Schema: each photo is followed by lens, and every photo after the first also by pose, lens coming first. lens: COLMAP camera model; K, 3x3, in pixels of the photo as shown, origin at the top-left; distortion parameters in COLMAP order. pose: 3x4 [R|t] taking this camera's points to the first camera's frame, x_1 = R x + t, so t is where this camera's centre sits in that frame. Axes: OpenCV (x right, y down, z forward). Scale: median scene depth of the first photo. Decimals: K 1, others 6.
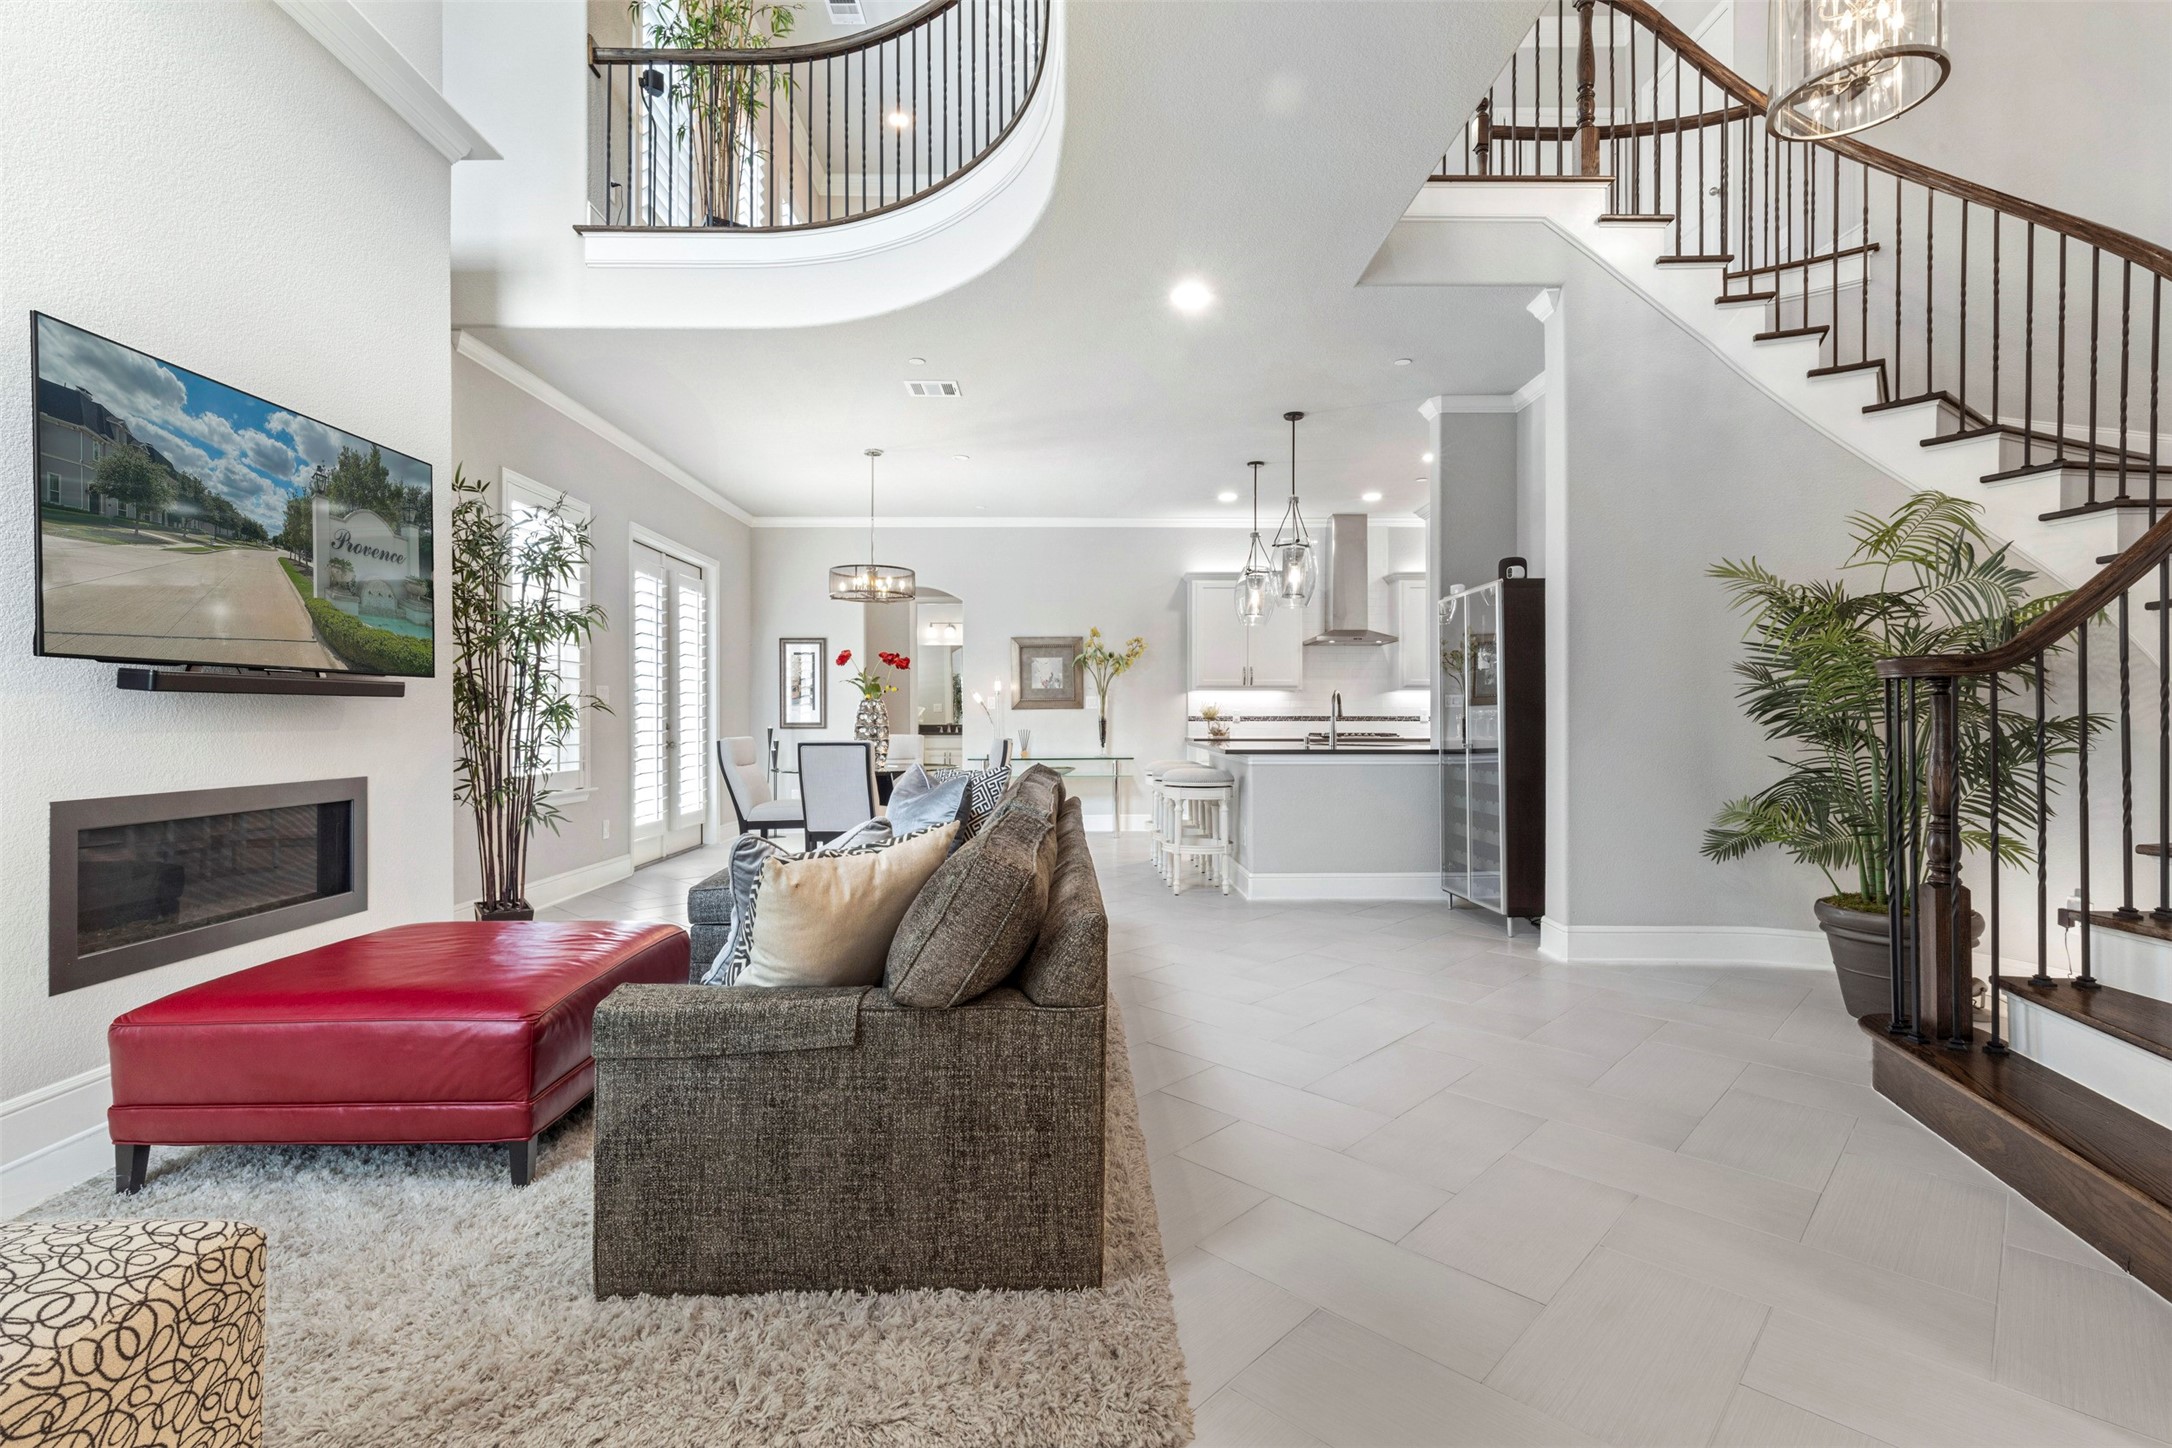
lens RADIAL K [[971.4, 0, 1077.7], [0, 971.4, 723.2], [0, 0, 1]] dist [0.003844, 0.000914]
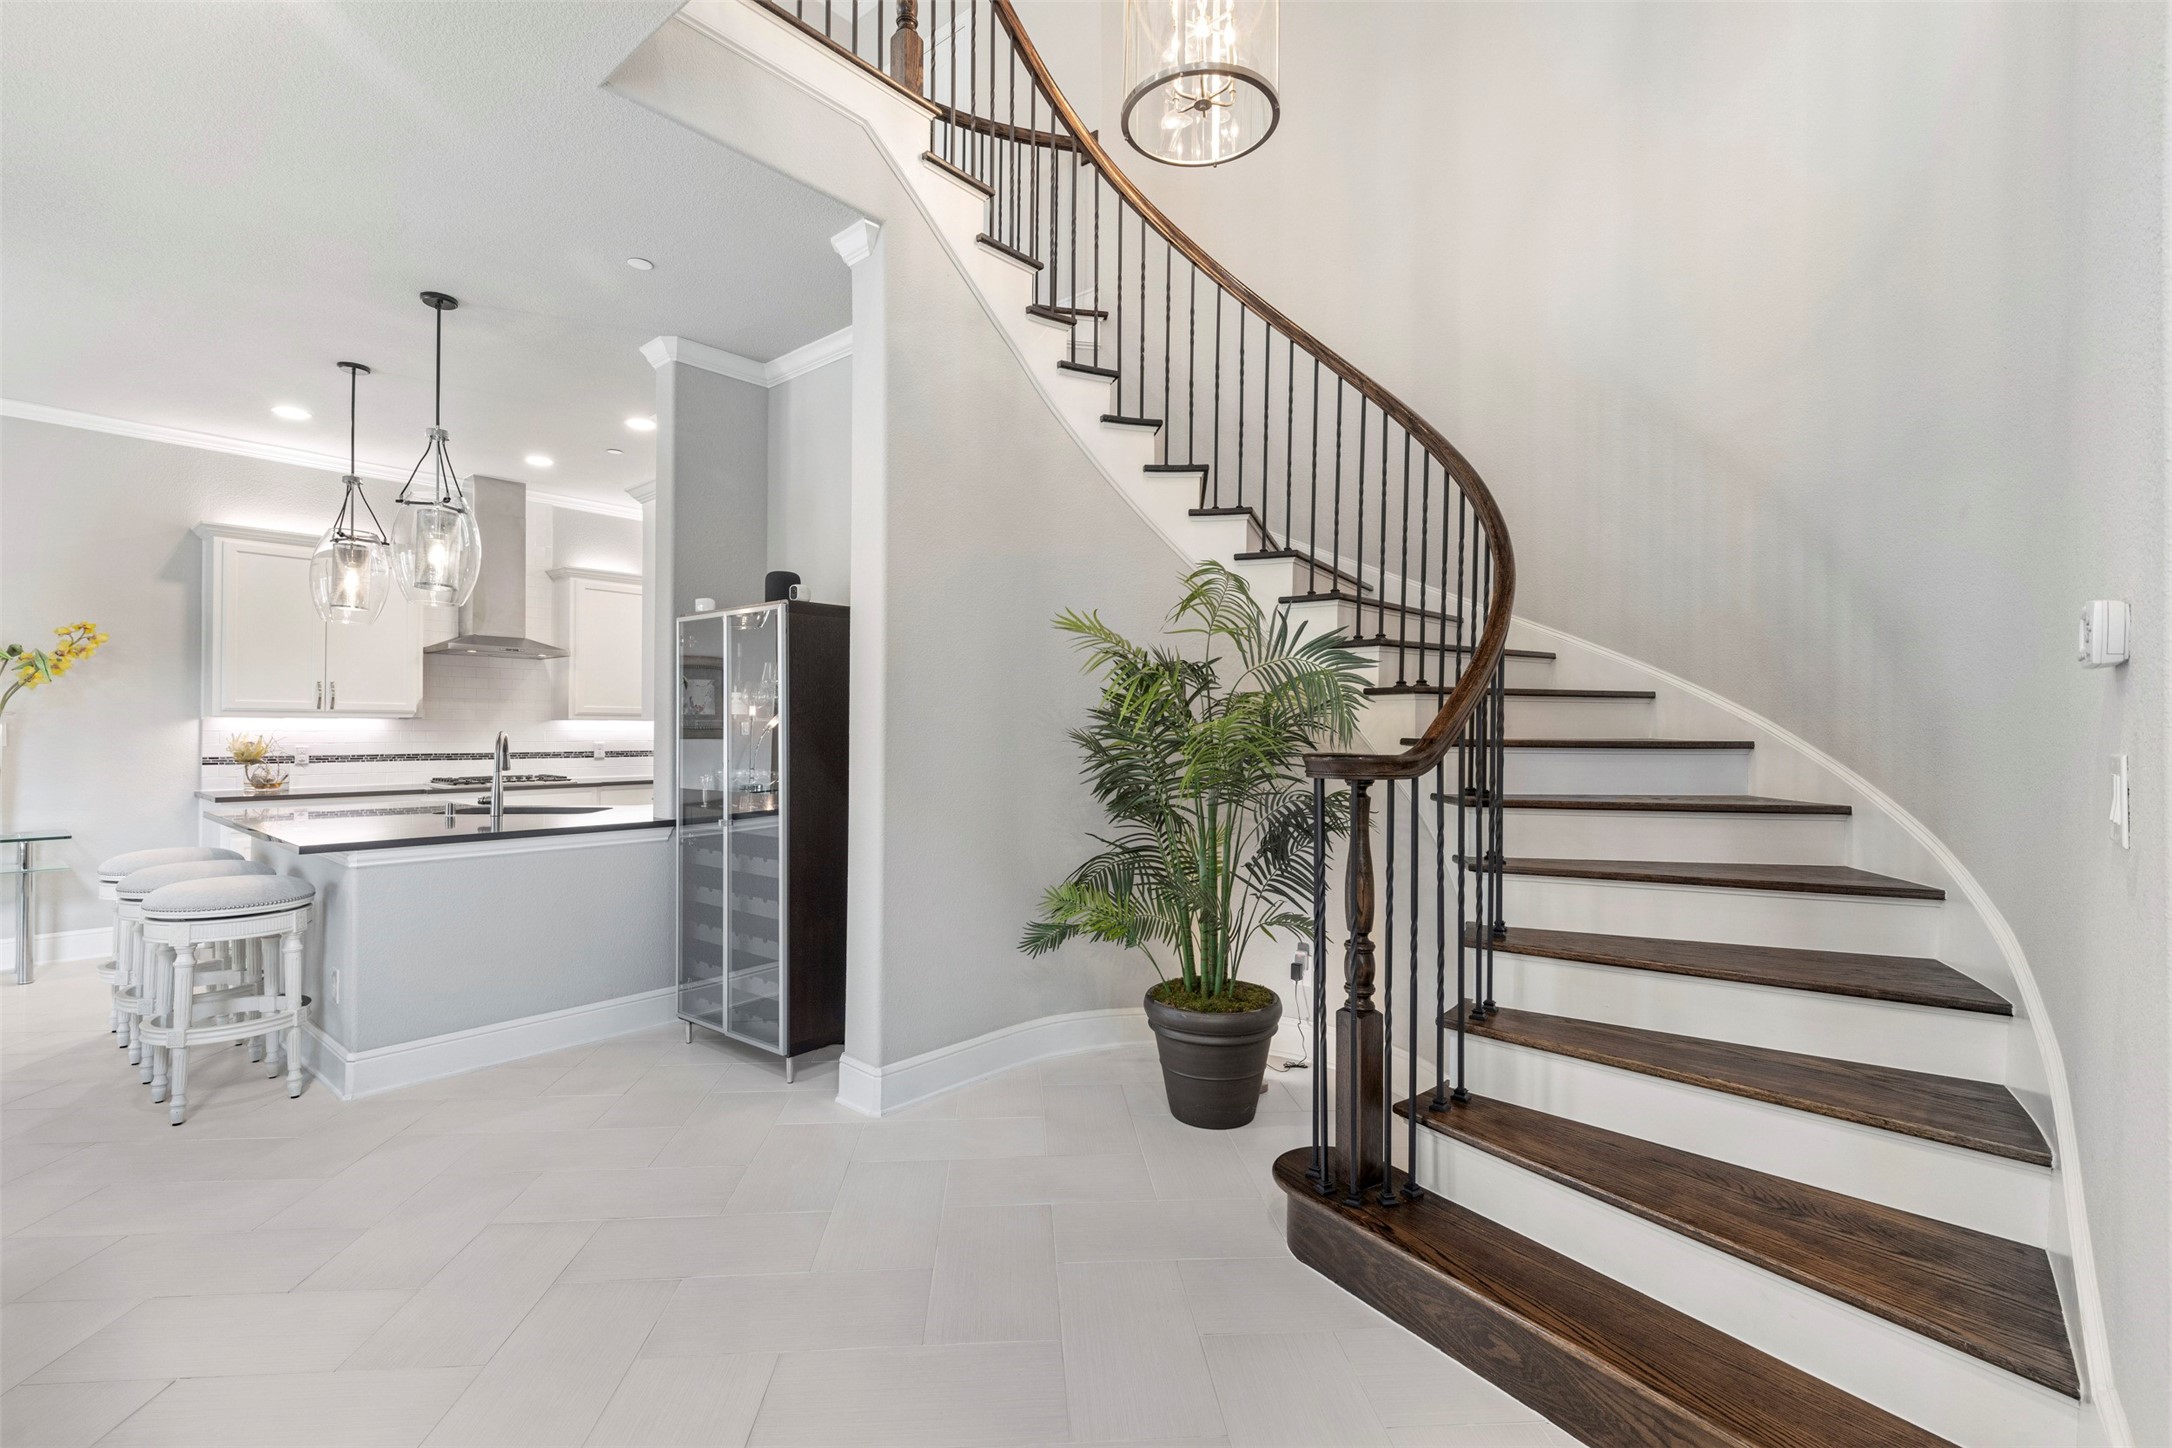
lens RADIAL K [[971.4, 0, 1077.7], [0, 971.4, 723.2], [0, 0, 1]] dist [0.003844, 0.000914]
pose [[0.659185, 0.007730, 0.751941, 0.024490], [-0.003725, 0.999968, -0.007014, -0.042163], [-0.751972, 0.001823, 0.659193, 0.289202]]
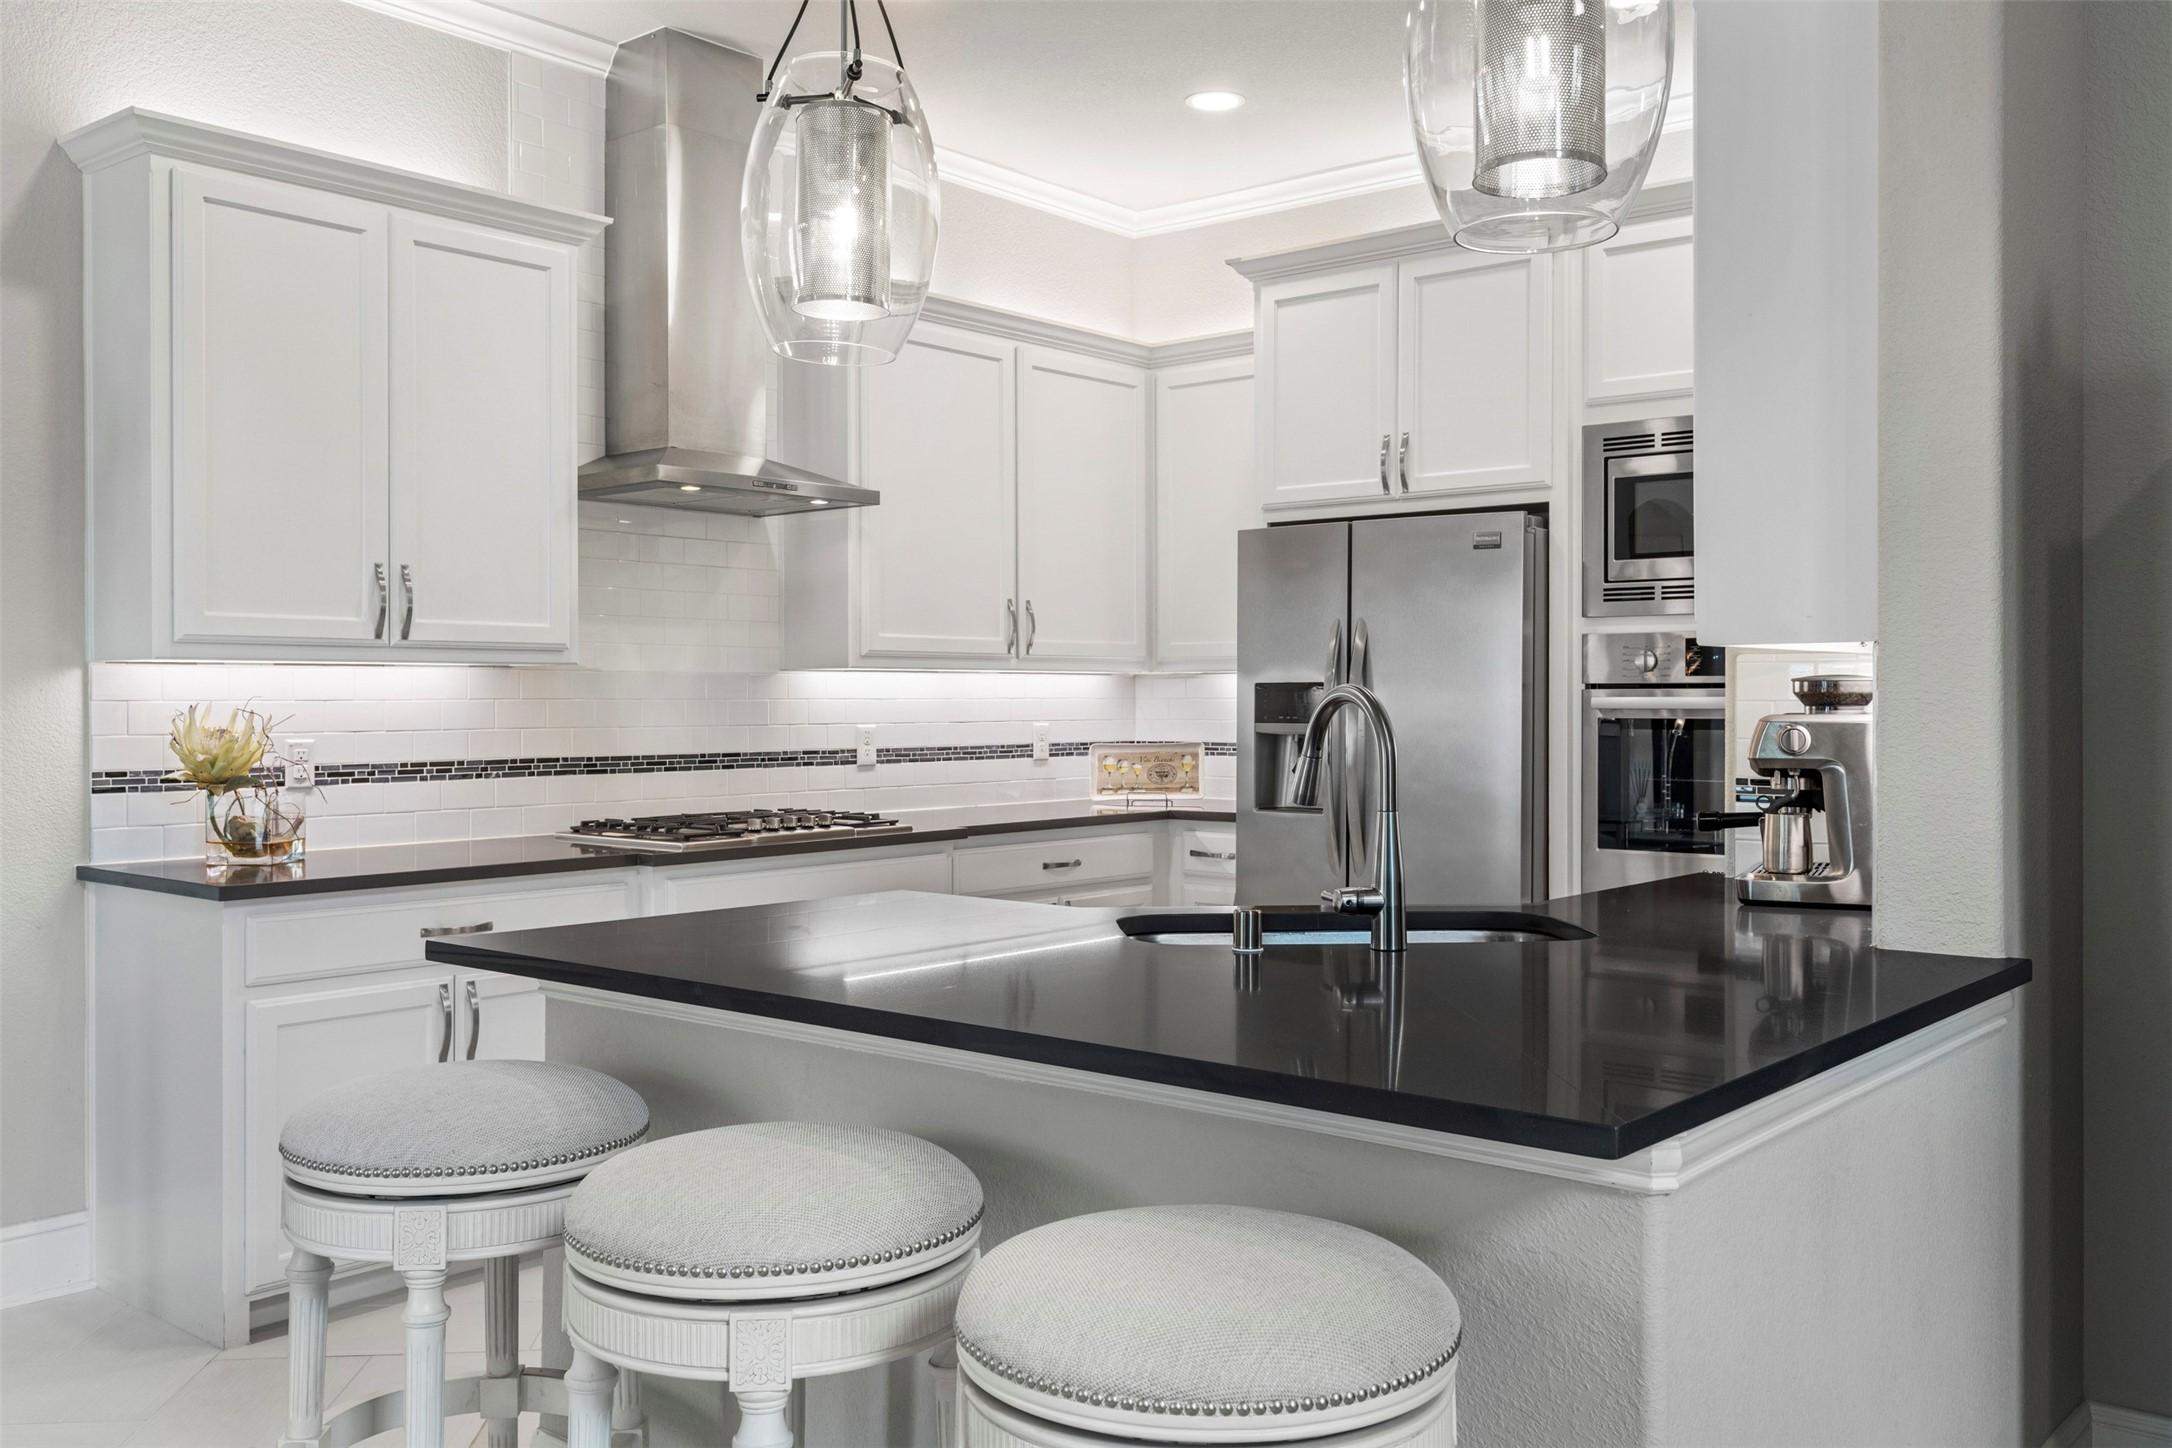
lens RADIAL K [[1889.8, 0, 1086.0], [0, 1889.8, 724.0], [0, 0, 1]] dist [-0.000641, -0.000458]
pose [[0.653487, -0.010605, 0.756864, -0.106675], [0.002519, 0.999927, 0.011836, -0.036351], [-0.756934, -0.005828, 0.653466, 0.875888]]
